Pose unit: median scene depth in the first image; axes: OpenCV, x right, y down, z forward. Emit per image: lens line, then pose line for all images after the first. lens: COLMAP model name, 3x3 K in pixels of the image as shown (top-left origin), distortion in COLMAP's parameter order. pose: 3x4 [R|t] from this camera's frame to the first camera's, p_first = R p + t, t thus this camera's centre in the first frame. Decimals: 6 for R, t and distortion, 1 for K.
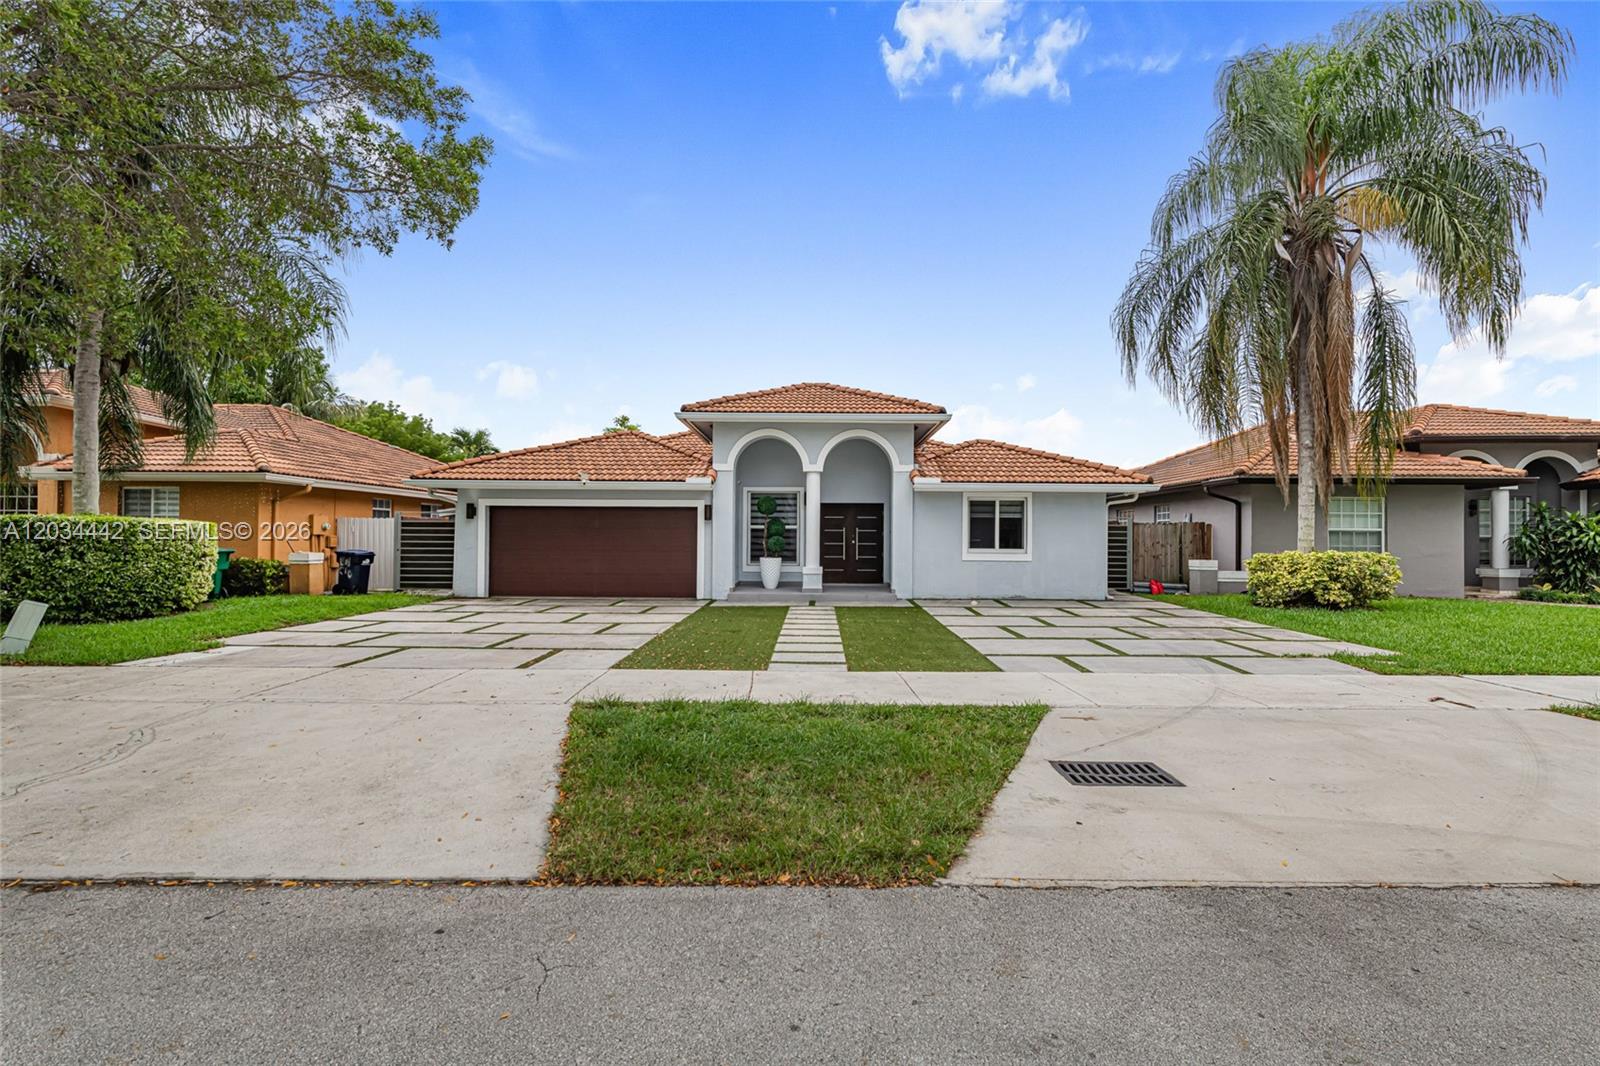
lens RADIAL K [[736.3, 0, 806.8], [0, 736.3, 532.5], [0, 0, 1]] dist [-0.000251, -0.000001]
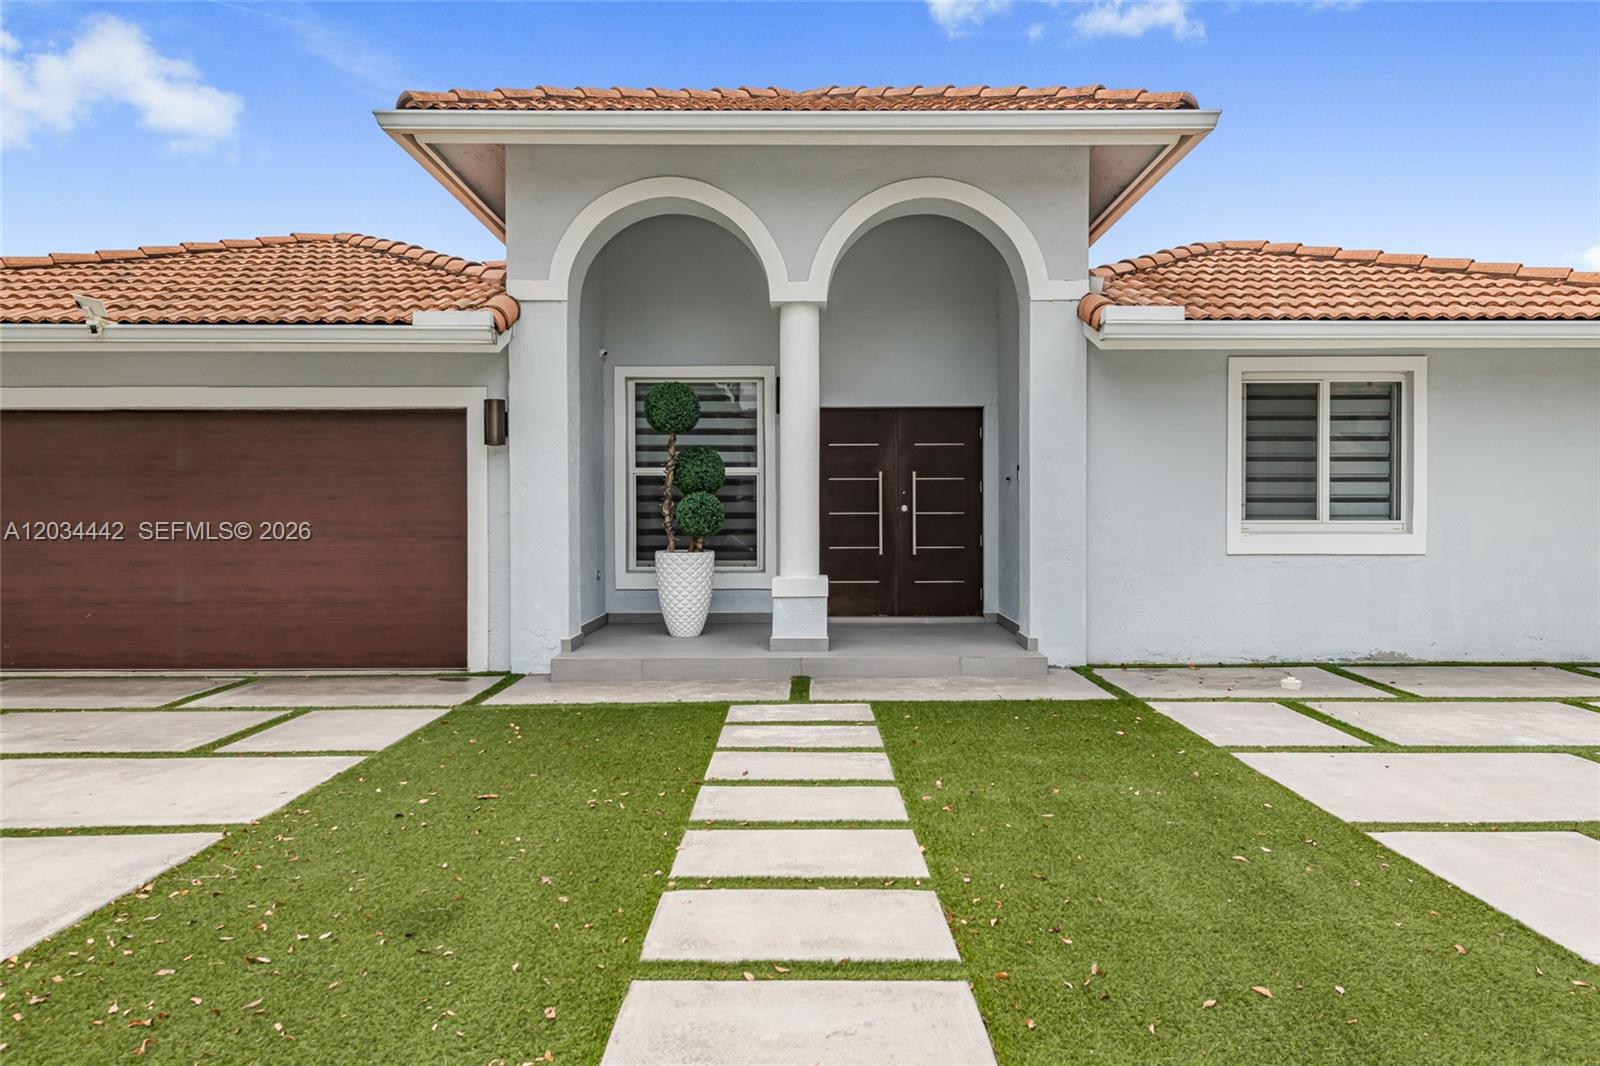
lens RADIAL K [[1106.7, 0, 800.6], [0, 1106.7, 533.3], [0, 0, 1]] dist [0.002214, 0.000055]
pose [[0.999889, -0.009610, 0.011364, 0.002337], [0.009424, 0.999822, 0.016333, 0.017082], [-0.011519, -0.016224, 0.999802, 0.470837]]
